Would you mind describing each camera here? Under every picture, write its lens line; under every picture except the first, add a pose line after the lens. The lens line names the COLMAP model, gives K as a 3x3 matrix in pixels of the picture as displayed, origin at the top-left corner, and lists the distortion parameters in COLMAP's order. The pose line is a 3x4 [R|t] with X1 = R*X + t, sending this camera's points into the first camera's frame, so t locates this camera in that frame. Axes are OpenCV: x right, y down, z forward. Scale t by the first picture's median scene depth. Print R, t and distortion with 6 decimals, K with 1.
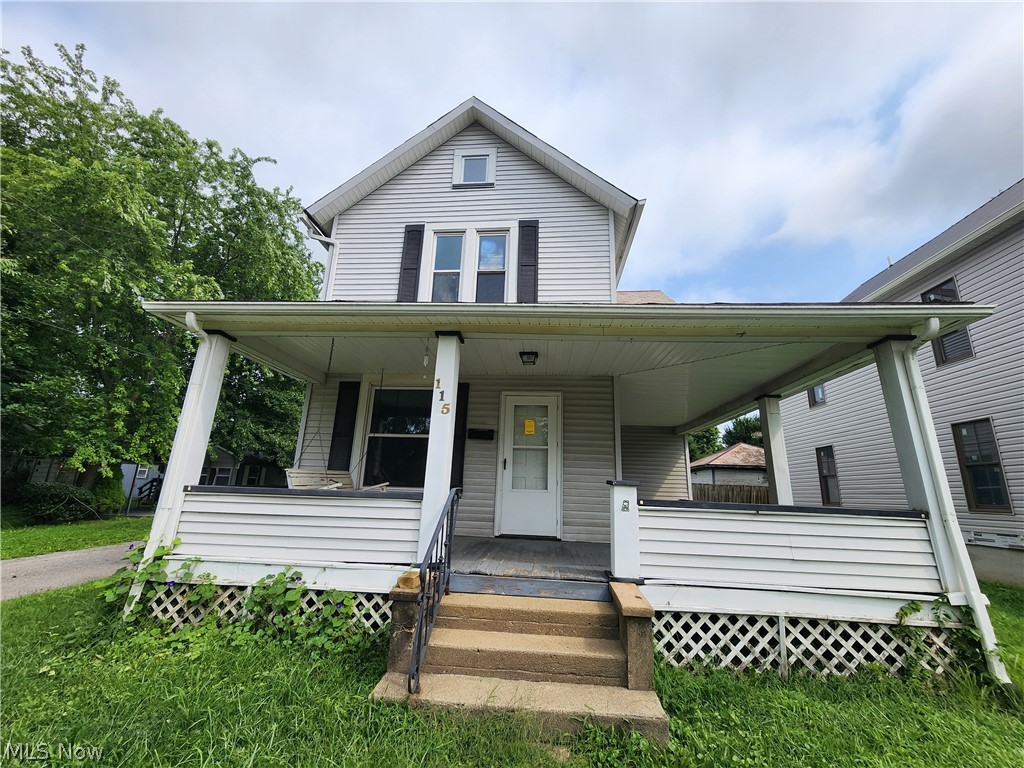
lens RADIAL K [[422.1, 0, 512.0], [0, 422.1, 384.0], [0, 0, 1]] dist [-0.003605, 0.000056]
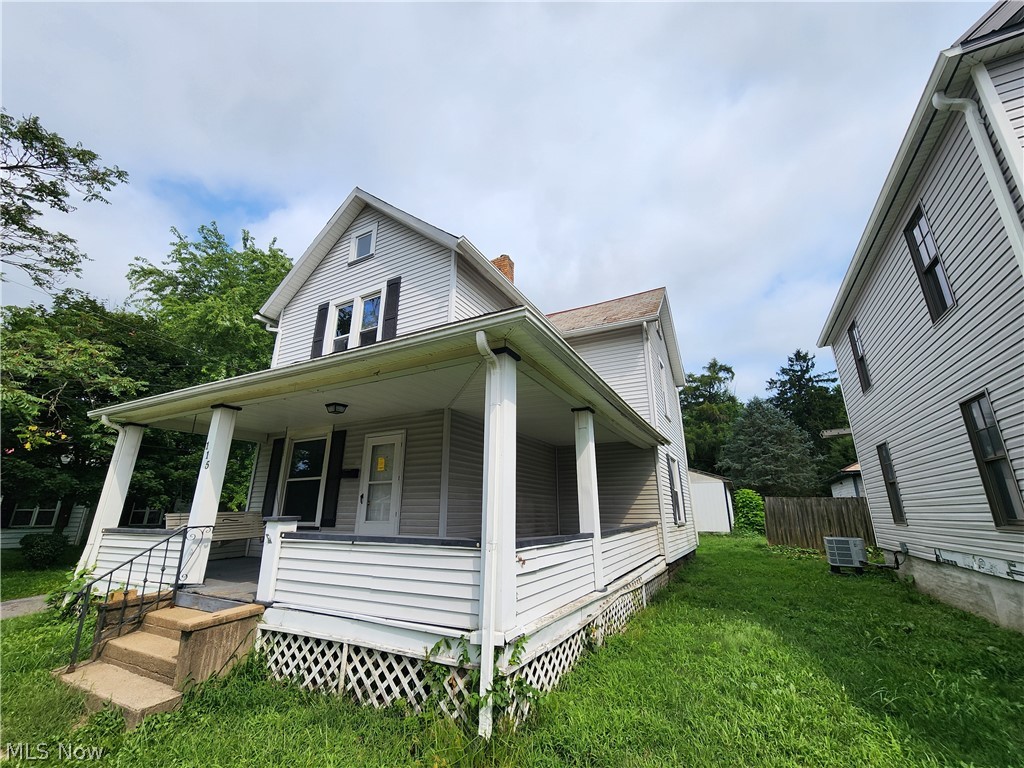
lens RADIAL K [[422.1, 0, 512.0], [0, 422.1, 384.0], [0, 0, 1]] dist [-0.003605, 0.000056]
pose [[0.915485, -0.151424, -0.372772, 0.944631], [0.132149, 0.988243, -0.076892, 0.027905], [0.380032, 0.021132, 0.924732, 0.103299]]
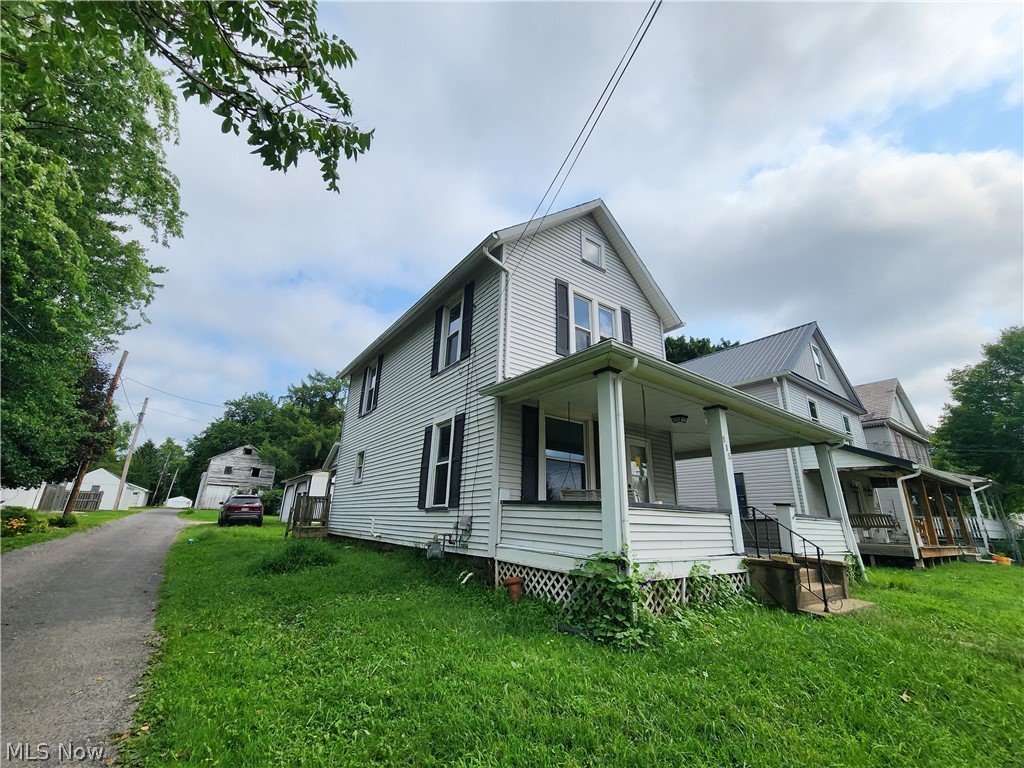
lens RADIAL K [[416.6, 0, 512.0], [0, 416.6, 384.0], [0, 0, 1]] dist [-0.000972, 0.000768]
pose [[0.757049, 0.193039, 0.624190, -1.377311], [-0.170203, 0.980639, -0.096845, 0.063198], [-0.630800, -0.032923, 0.775247, 0.227384]]
